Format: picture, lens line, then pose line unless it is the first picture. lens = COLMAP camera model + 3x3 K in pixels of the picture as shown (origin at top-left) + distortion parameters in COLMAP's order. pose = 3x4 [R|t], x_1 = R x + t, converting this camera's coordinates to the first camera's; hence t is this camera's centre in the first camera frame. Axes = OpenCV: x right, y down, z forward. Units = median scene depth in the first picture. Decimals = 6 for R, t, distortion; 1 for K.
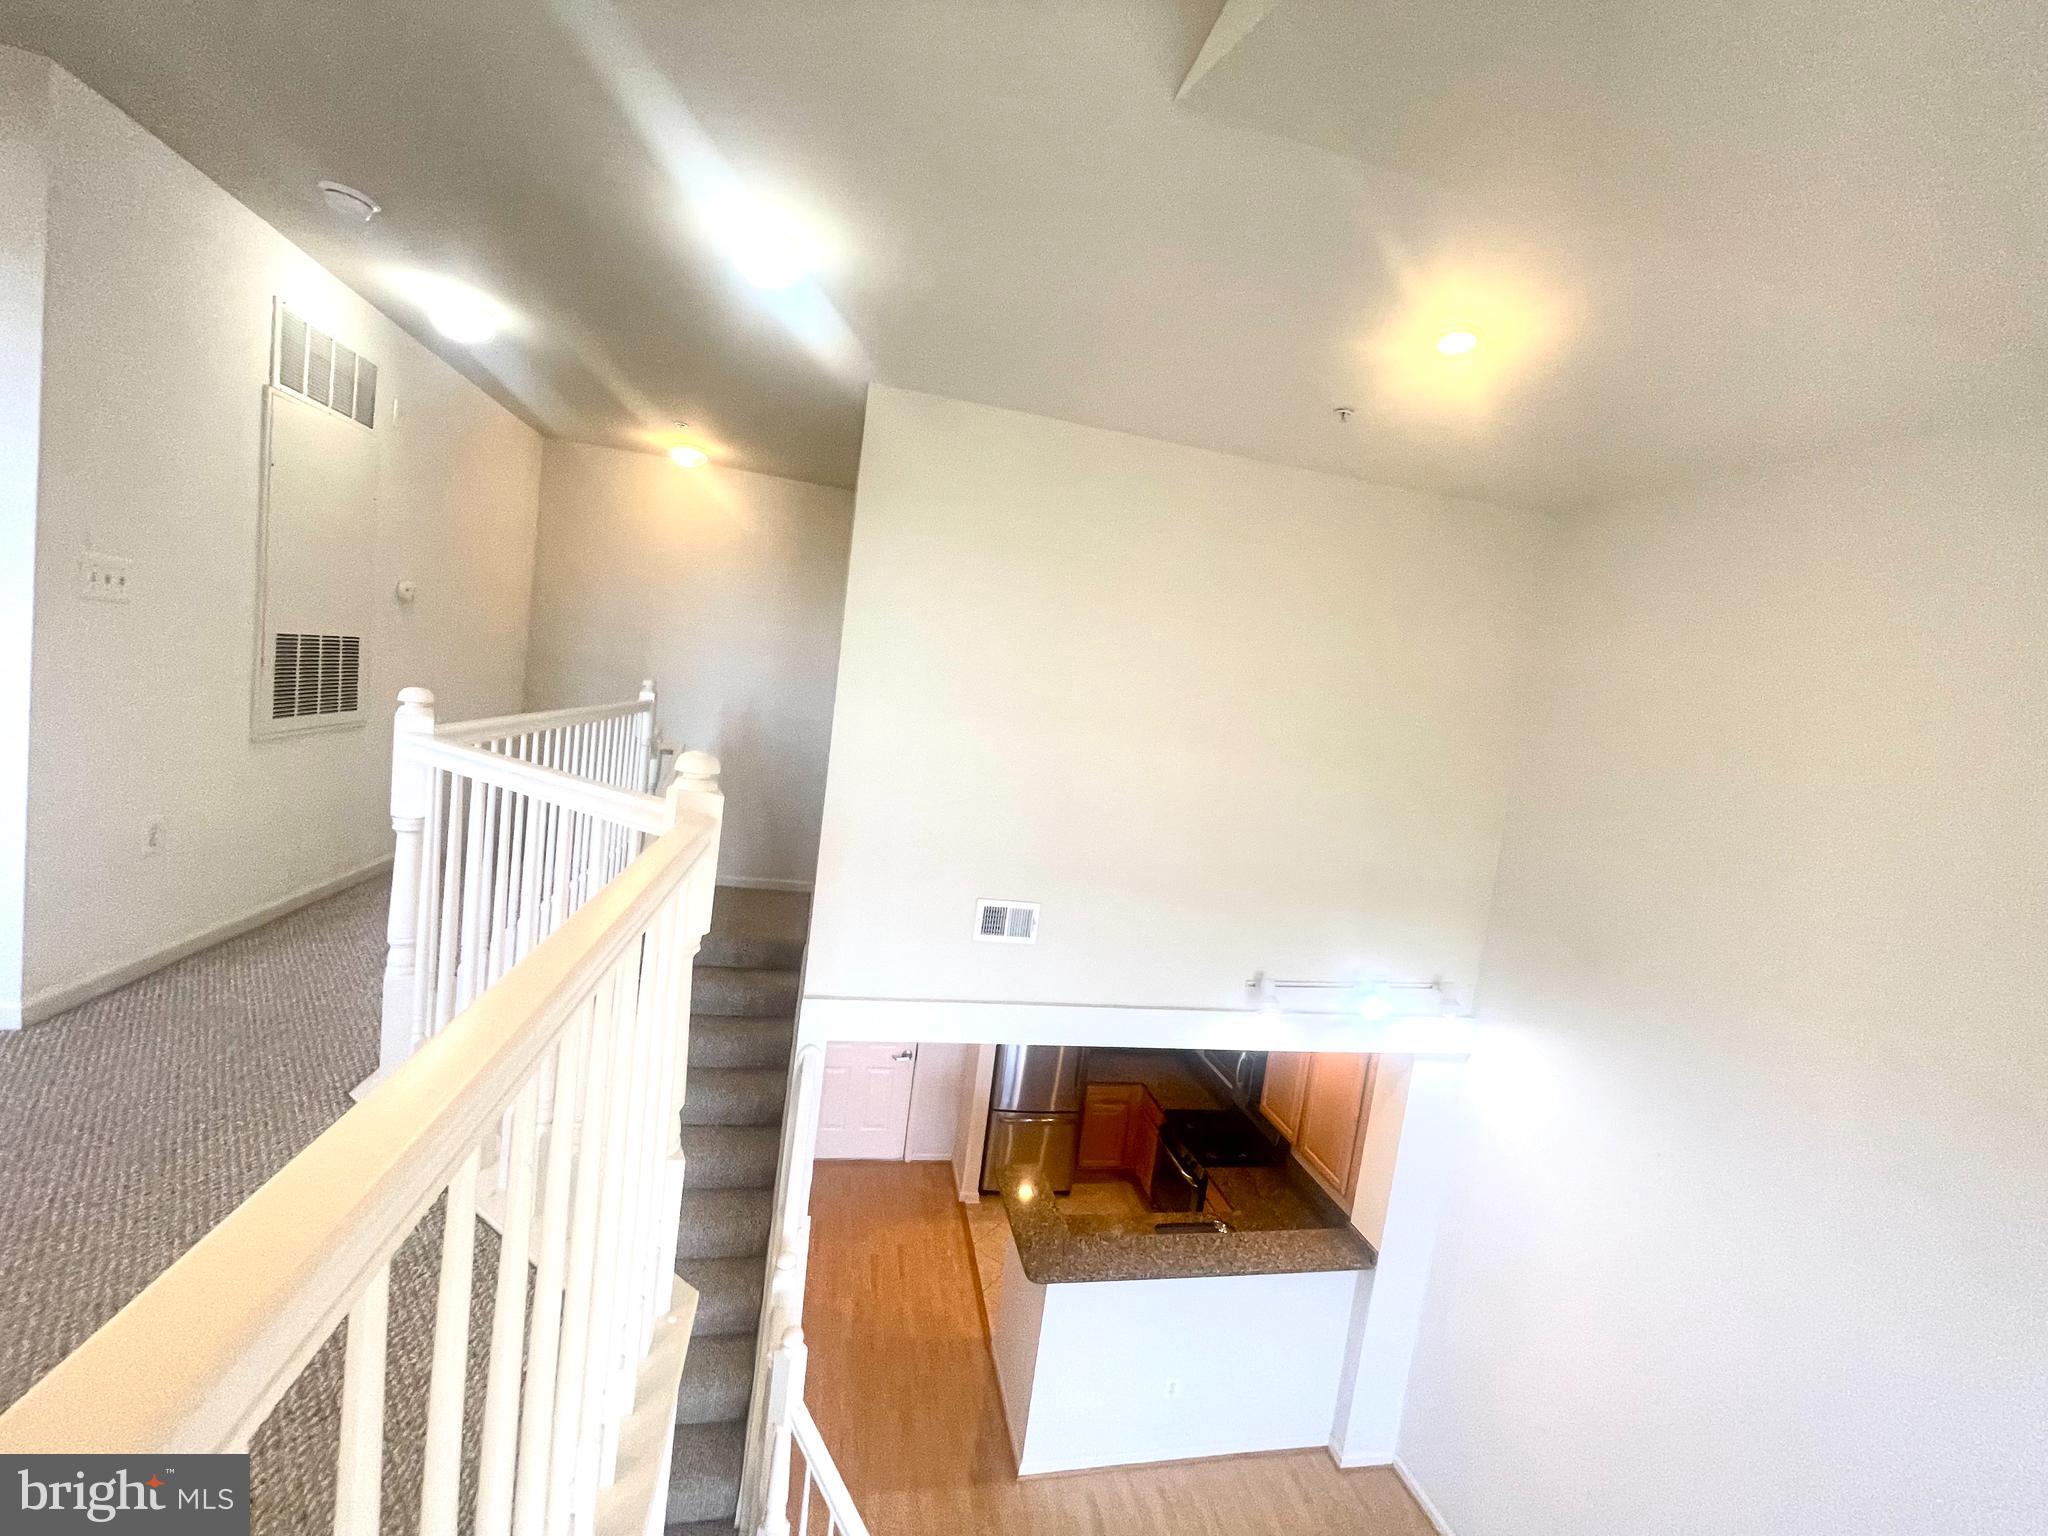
lens RADIAL K [[835.5, 0, 1024.0], [0, 835.5, 768.0], [0, 0, 1]] dist [-0.001484, -0.000294]
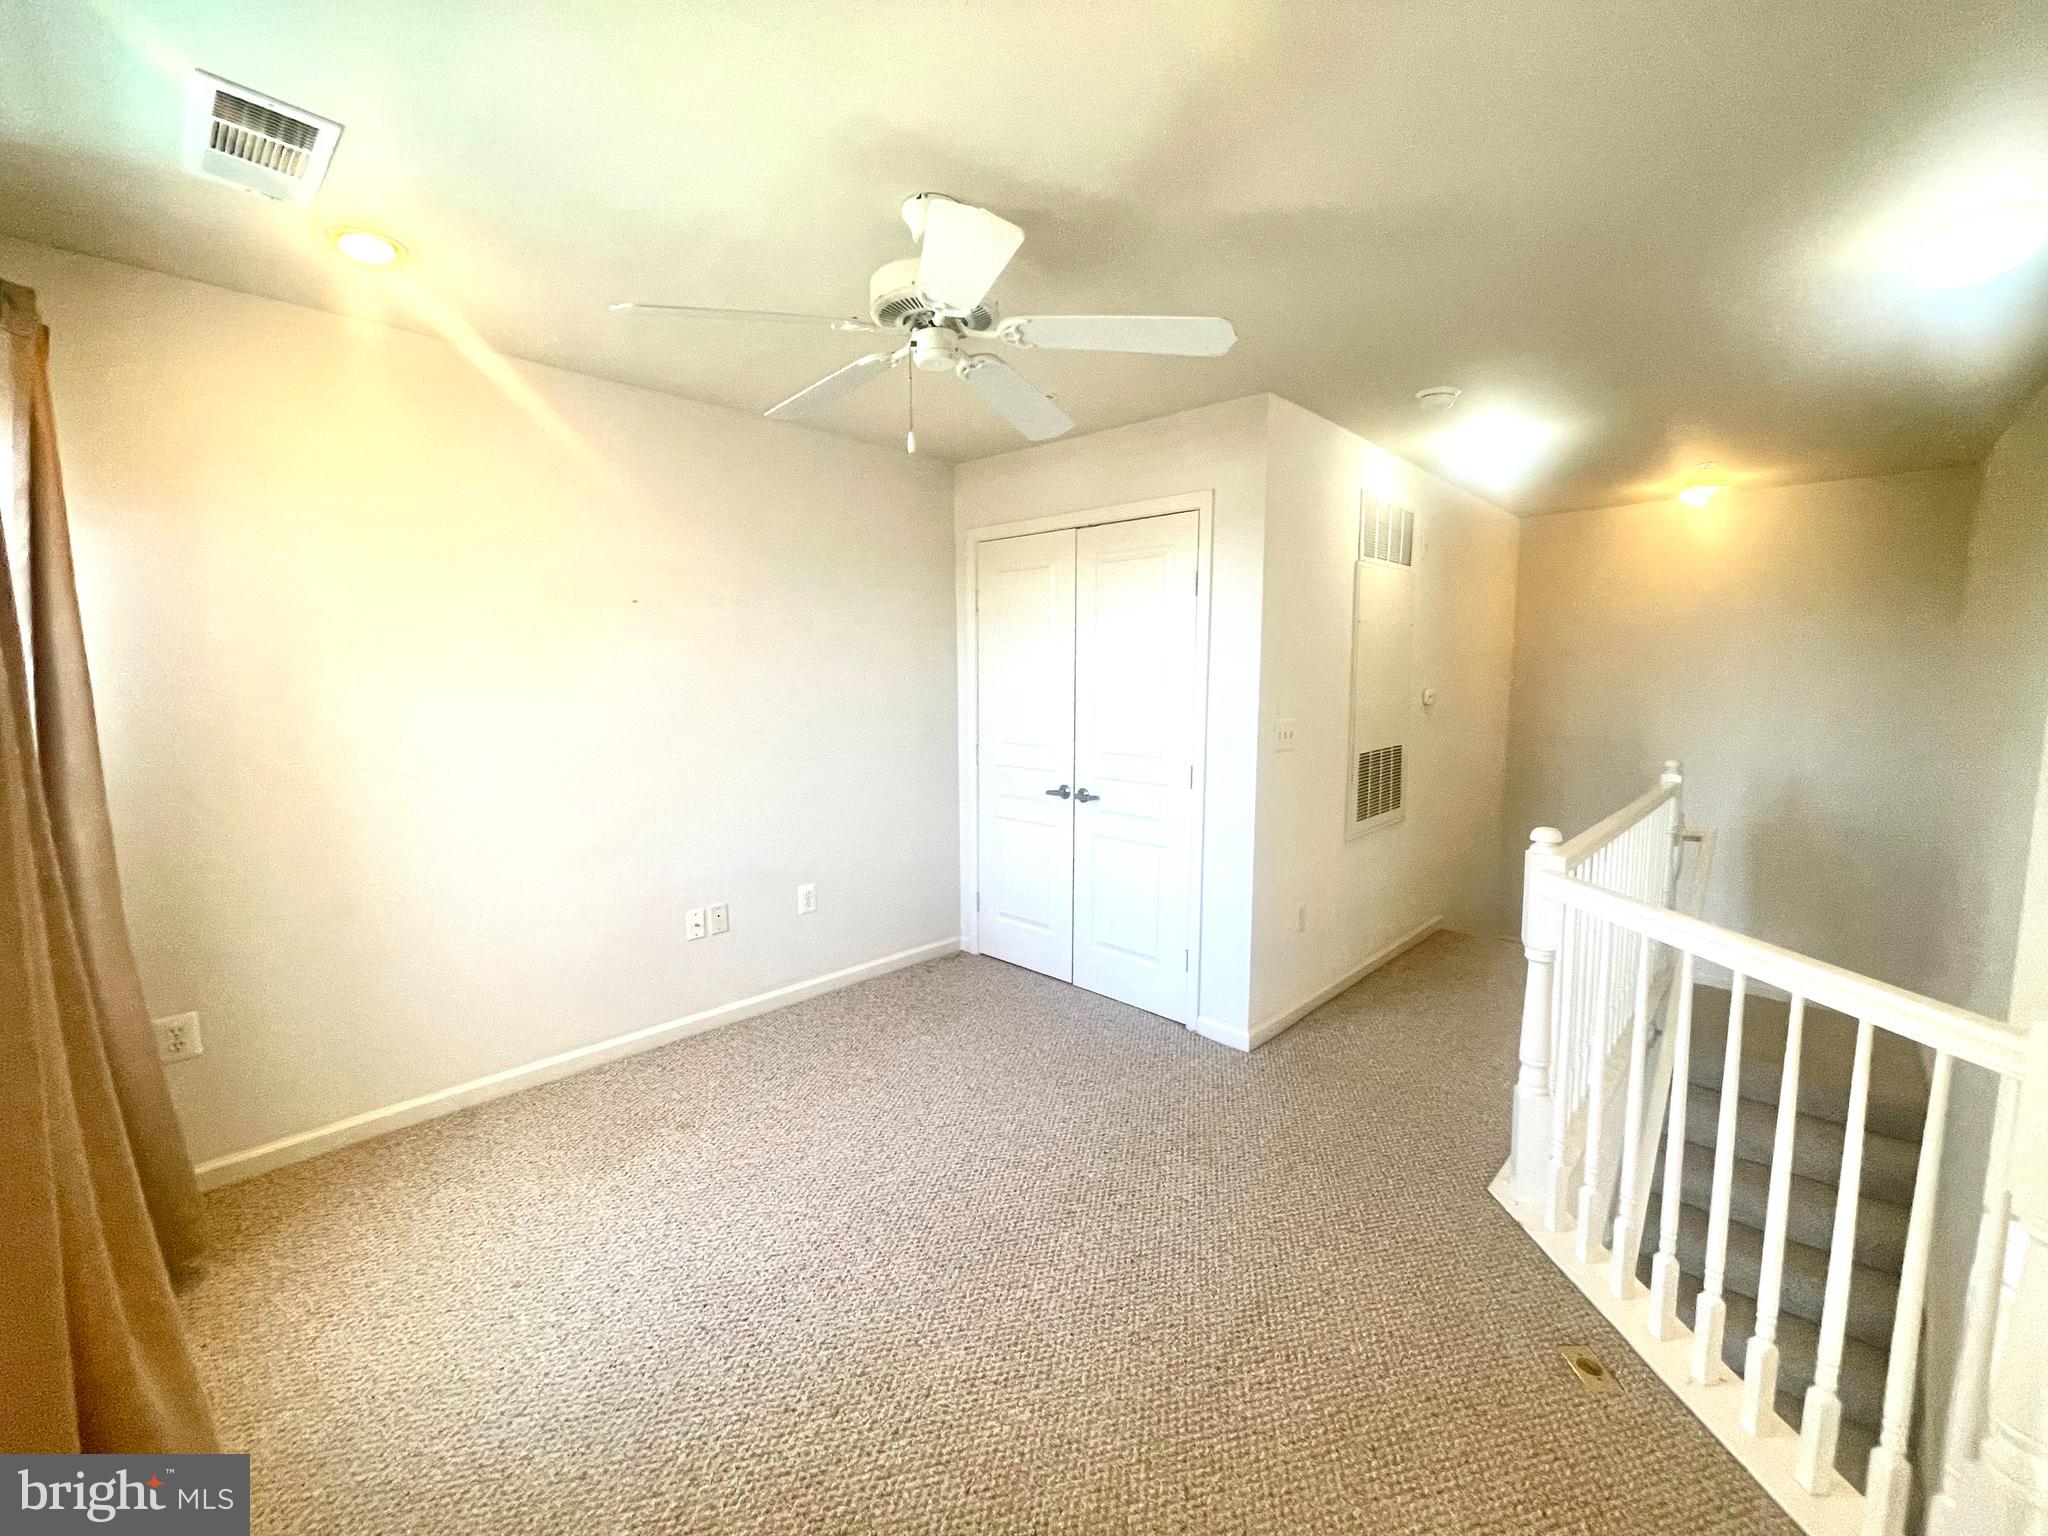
lens RADIAL K [[835.5, 0, 1024.0], [0, 835.5, 768.0], [0, 0, 1]] dist [-0.001484, -0.000294]
pose [[0.553056, -0.032739, -0.832501, -0.143682], [-0.004675, 0.999090, -0.042396, -0.089423], [0.833131, 0.027339, 0.552399, -0.112239]]
